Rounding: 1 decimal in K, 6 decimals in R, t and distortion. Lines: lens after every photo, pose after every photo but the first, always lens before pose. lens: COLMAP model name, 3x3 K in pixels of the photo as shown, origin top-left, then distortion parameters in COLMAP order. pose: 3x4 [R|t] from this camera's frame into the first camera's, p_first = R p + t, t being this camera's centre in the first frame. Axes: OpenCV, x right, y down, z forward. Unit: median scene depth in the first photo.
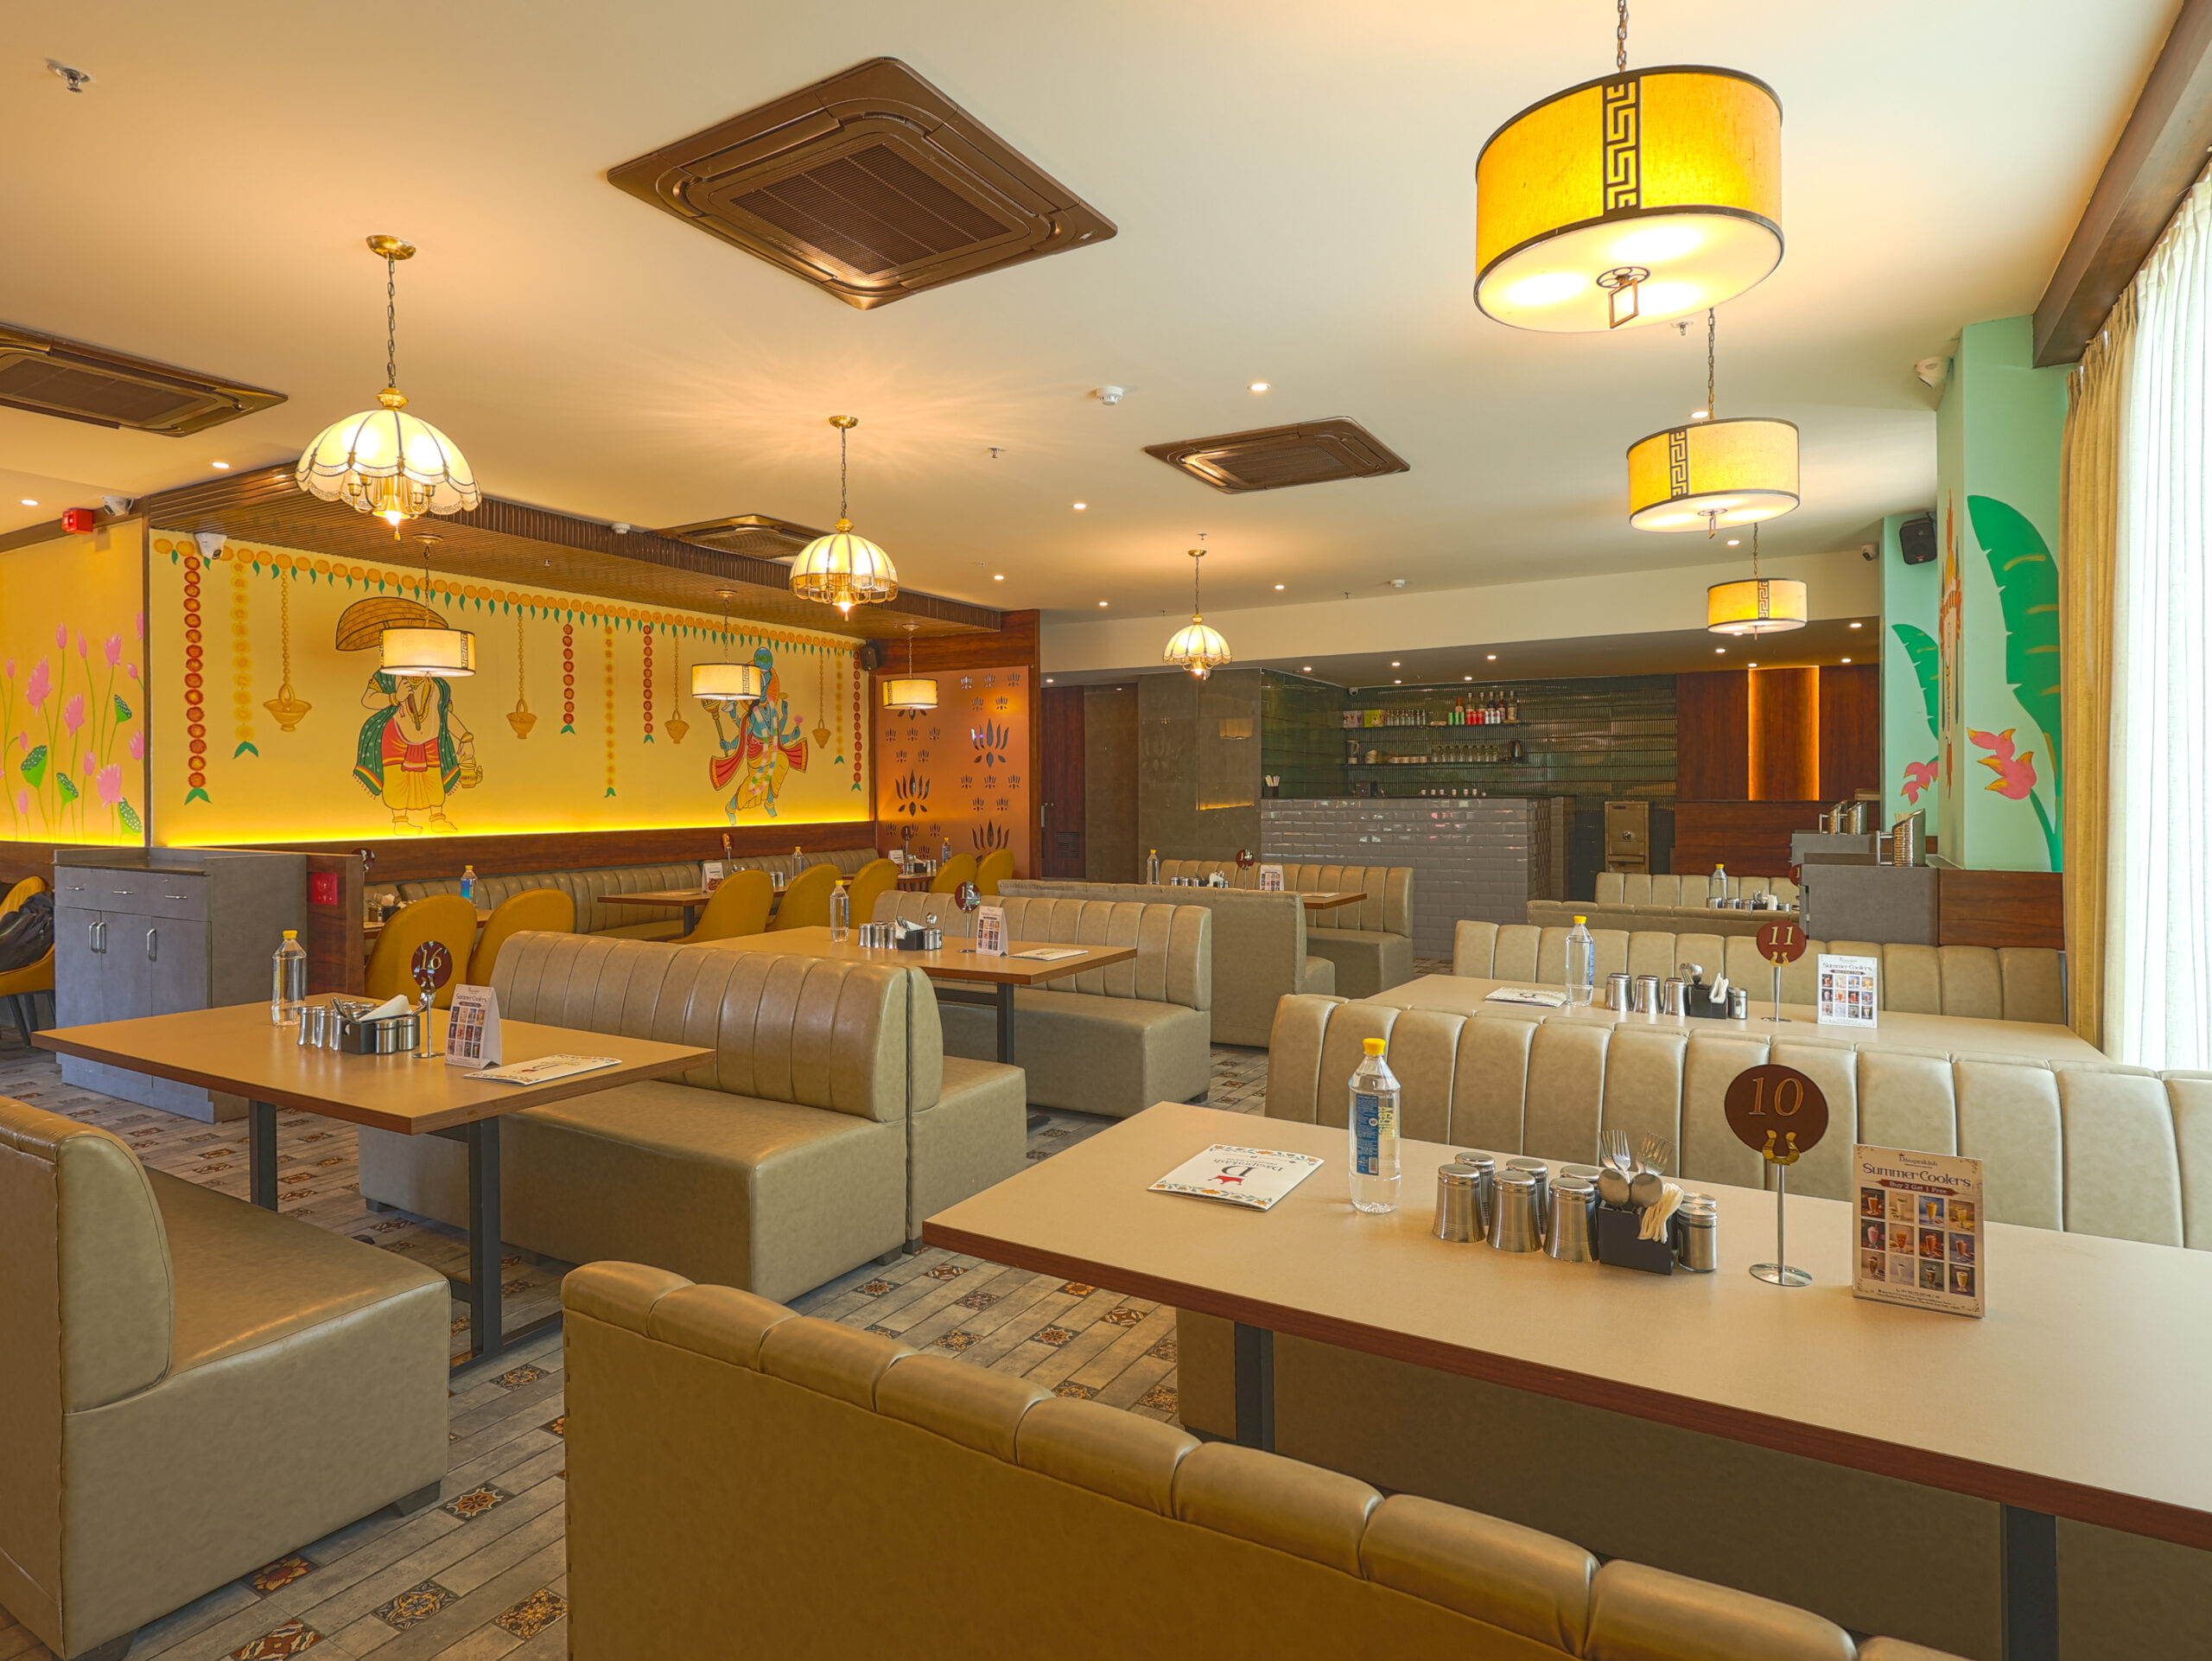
lens RADIAL K [[1234.2, 0, 1109.6], [0, 1234.2, 792.2], [0, 0, 1]] dist [0.020875, 0.000151]
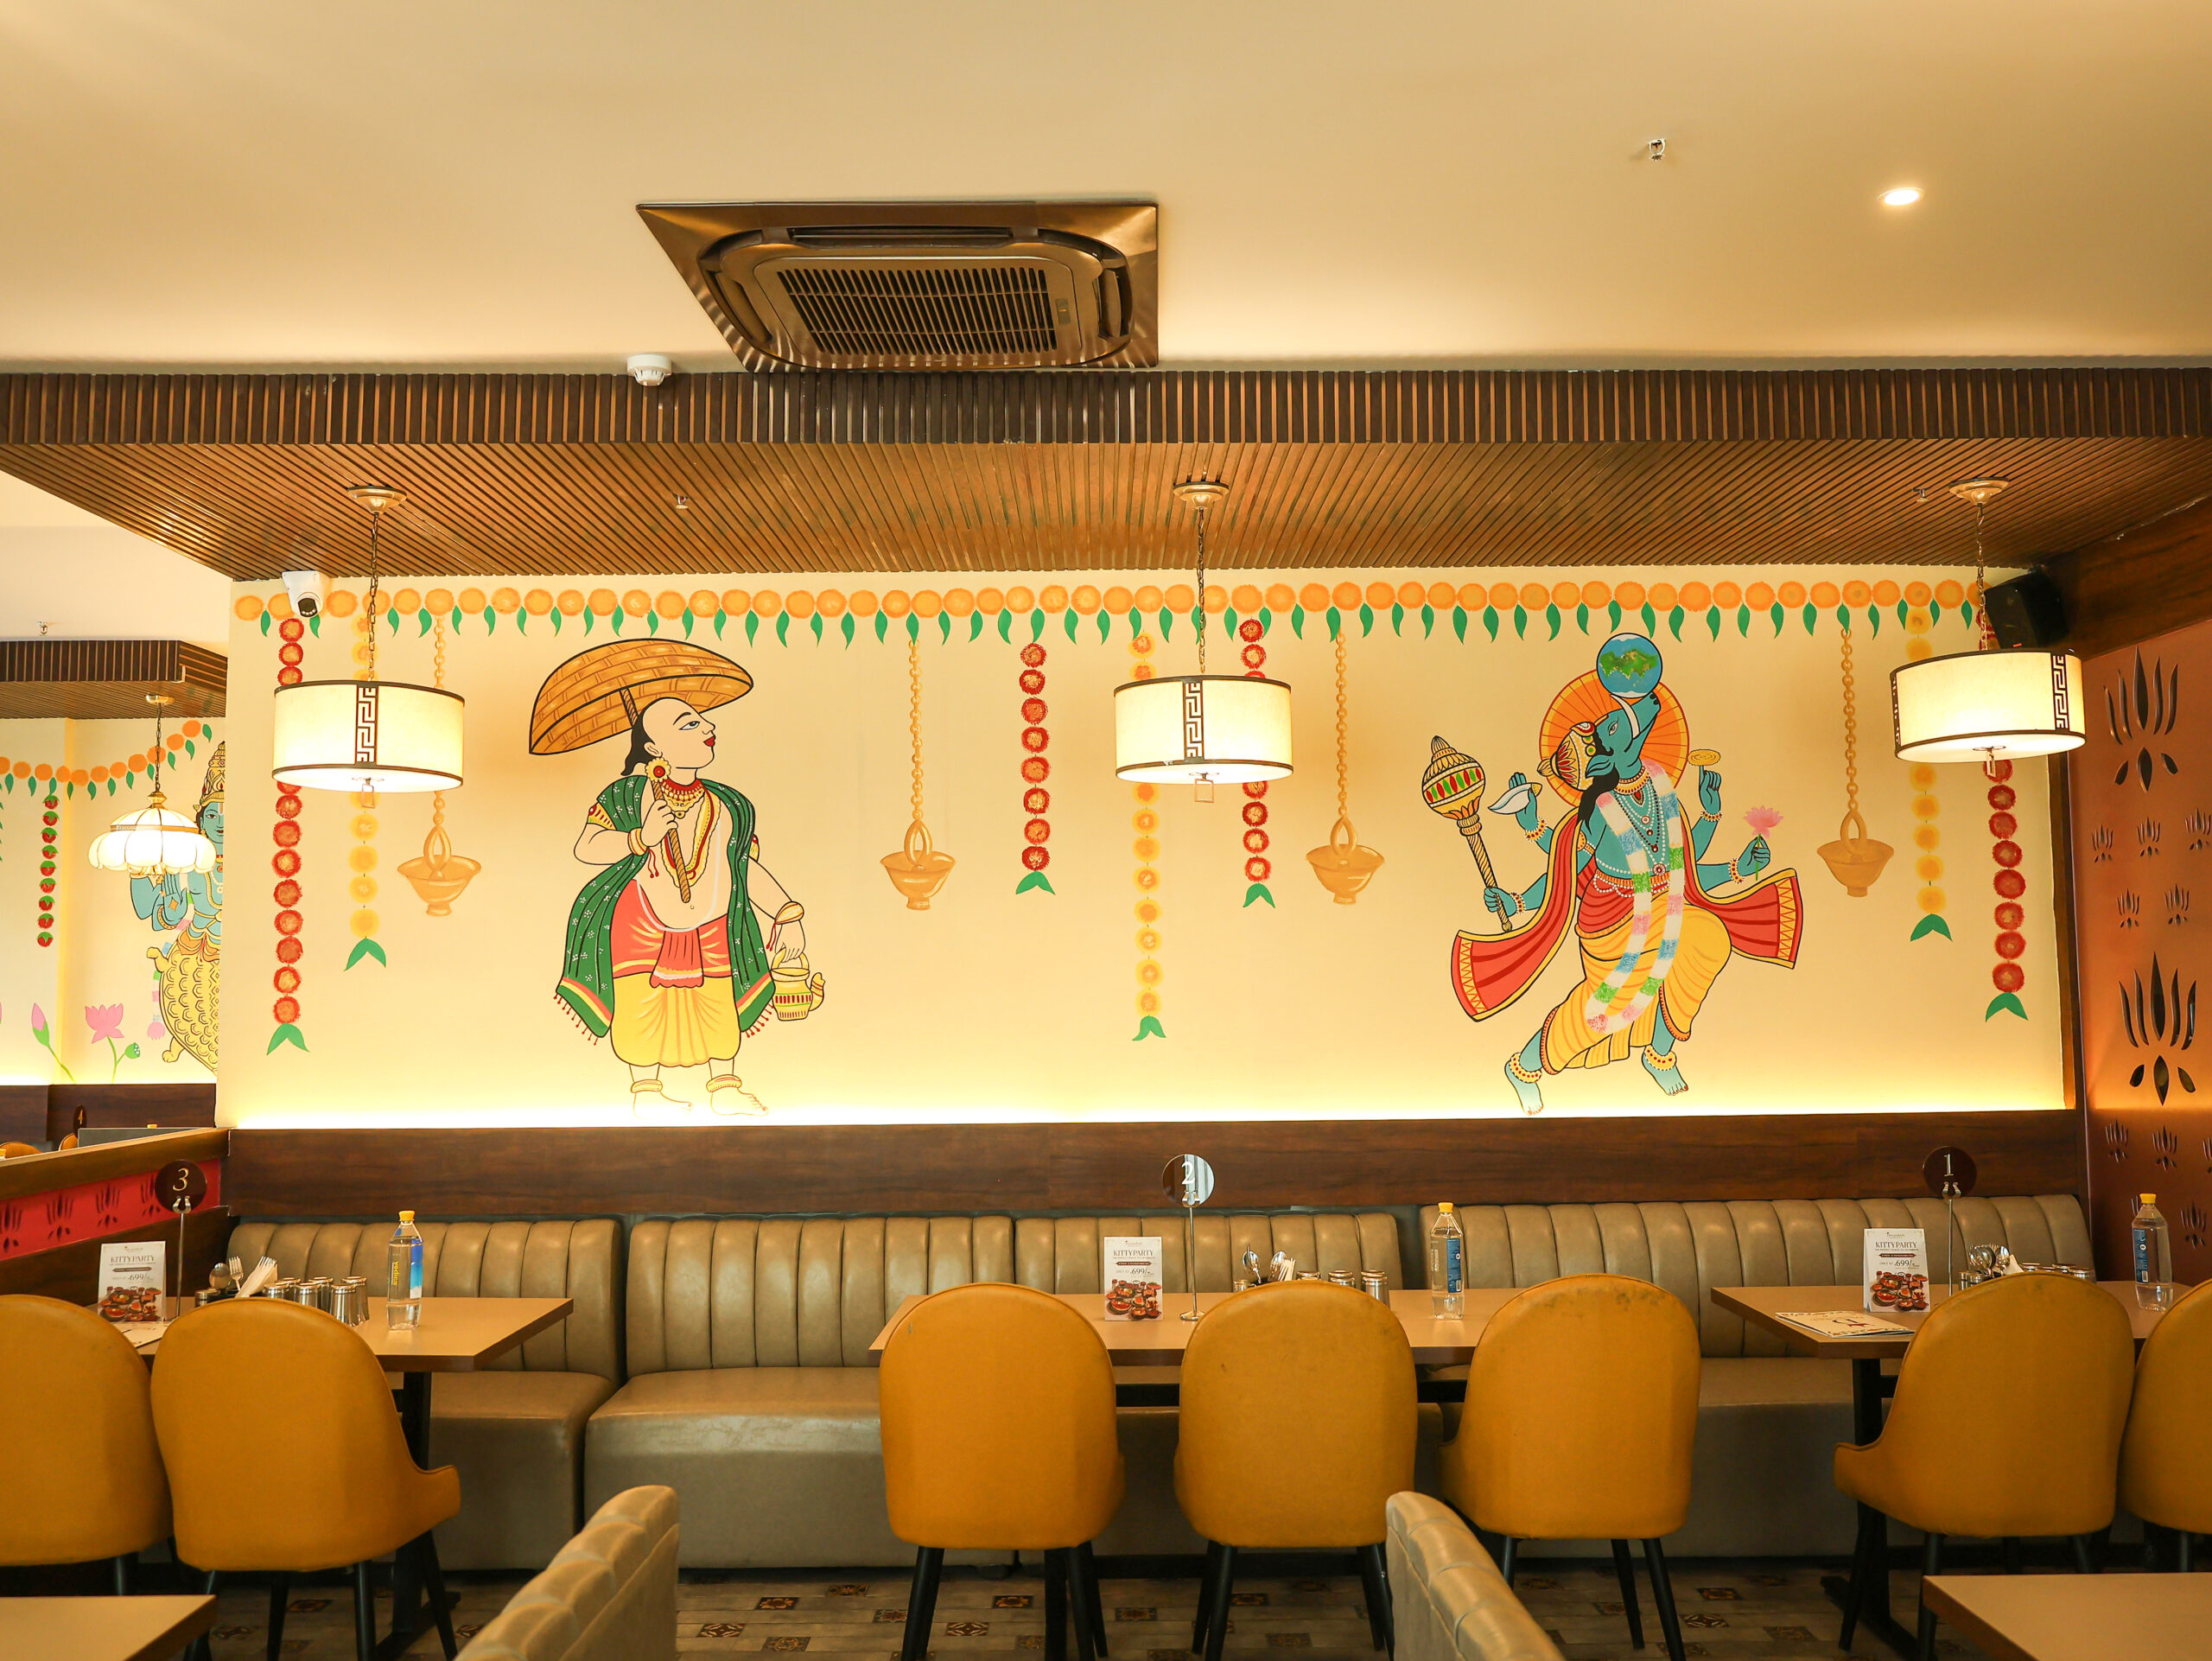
lens RADIAL K [[1764.5, 0, 1106.0], [0, 1764.5, 830.5], [0, 0, 1]] dist [-0.019518, 0.003731]
pose [[0.509132, -0.064477, -0.858270, 0.113549], [0.005606, 0.997417, -0.071604, -0.025859], [0.860670, 0.031644, 0.508179, 0.743244]]
